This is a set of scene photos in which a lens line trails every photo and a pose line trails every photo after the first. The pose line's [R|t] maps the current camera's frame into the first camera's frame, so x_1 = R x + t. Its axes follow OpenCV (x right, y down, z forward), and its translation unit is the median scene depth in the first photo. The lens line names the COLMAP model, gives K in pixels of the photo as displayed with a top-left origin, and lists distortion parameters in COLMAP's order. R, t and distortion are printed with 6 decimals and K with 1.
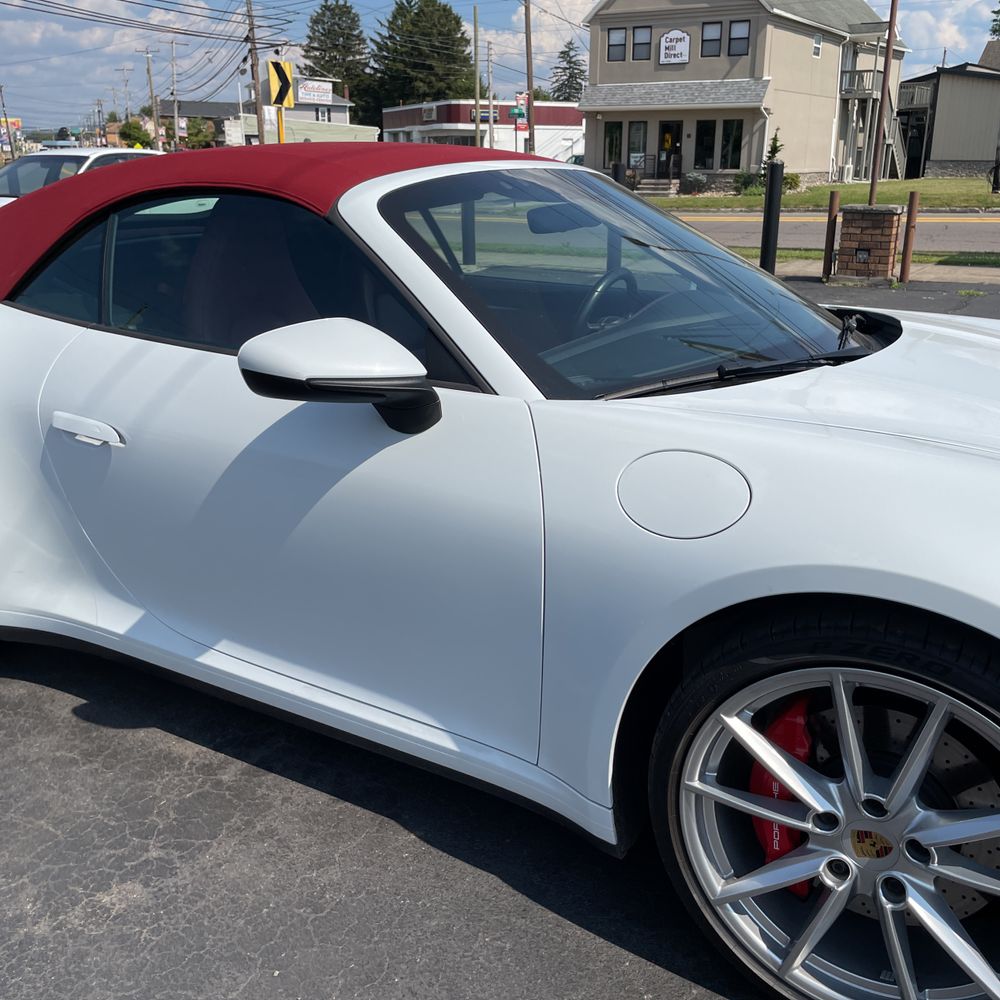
lens RADIAL K [[993.3, 0, 500.0], [0, 993.3, 500.0], [0, 0, 1]] dist [0.063216, -0.094189]
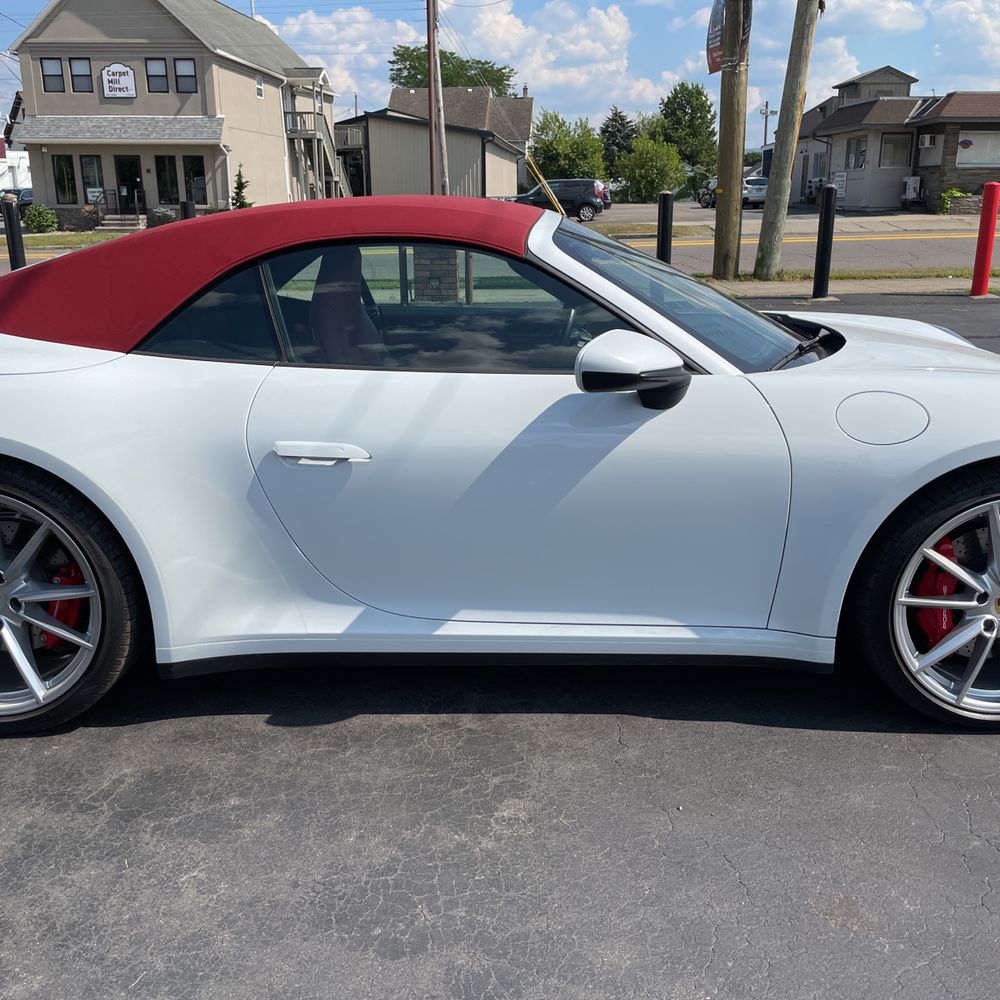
lens RADIAL K [[1002.2, 0, 500.1], [0, 1002.2, 476.9], [0, 0, 1]] dist [0.093779, -0.142254]
pose [[0.870366, -0.136810, 0.473019, -0.685463], [0.162984, 0.986521, -0.014566, 0.006697], [-0.464650, 0.089772, 0.880932, -0.088829]]
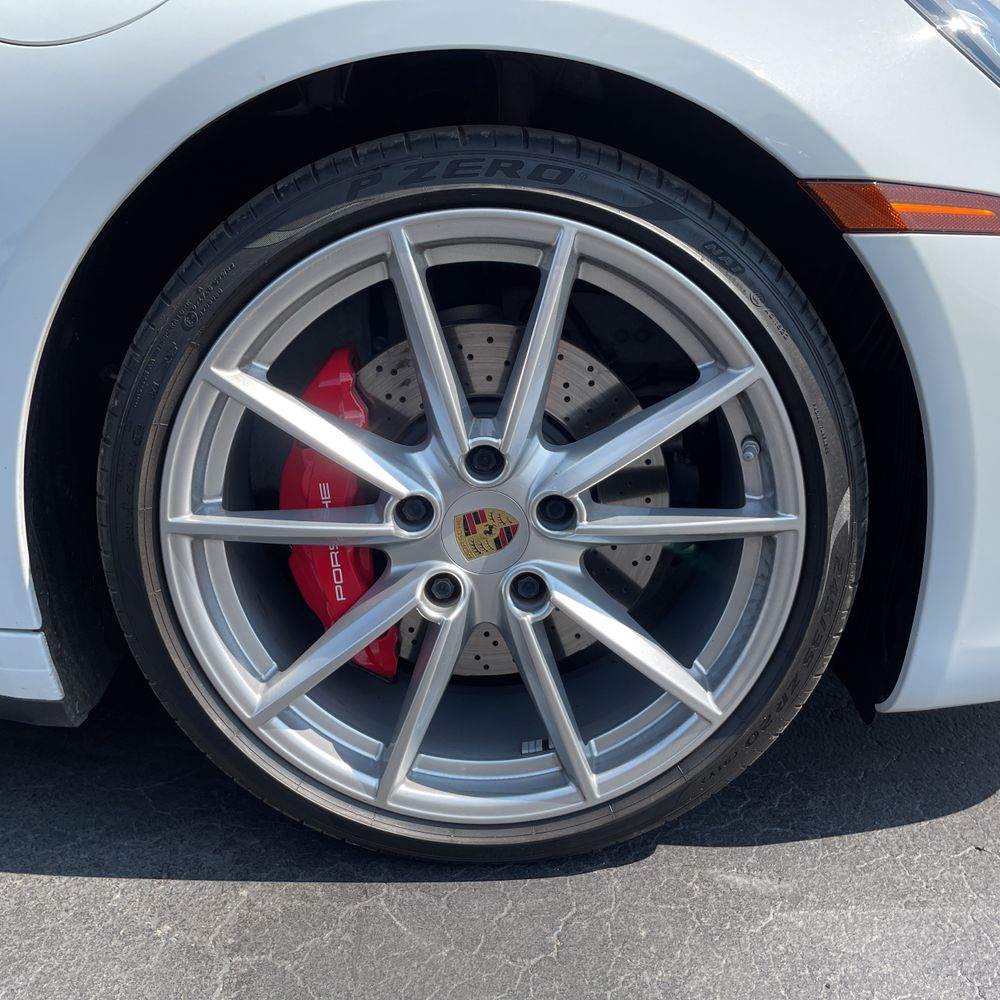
lens RADIAL K [[993.3, 0, 500.0], [0, 993.3, 500.0], [0, 0, 1]] dist [0.063216, -0.094189]
pose [[0.849218, -0.149496, 0.506438, 0.039089], [0.162004, 0.986596, 0.019580, 0.181818], [-0.502577, 0.065417, 0.862054, 0.267877]]
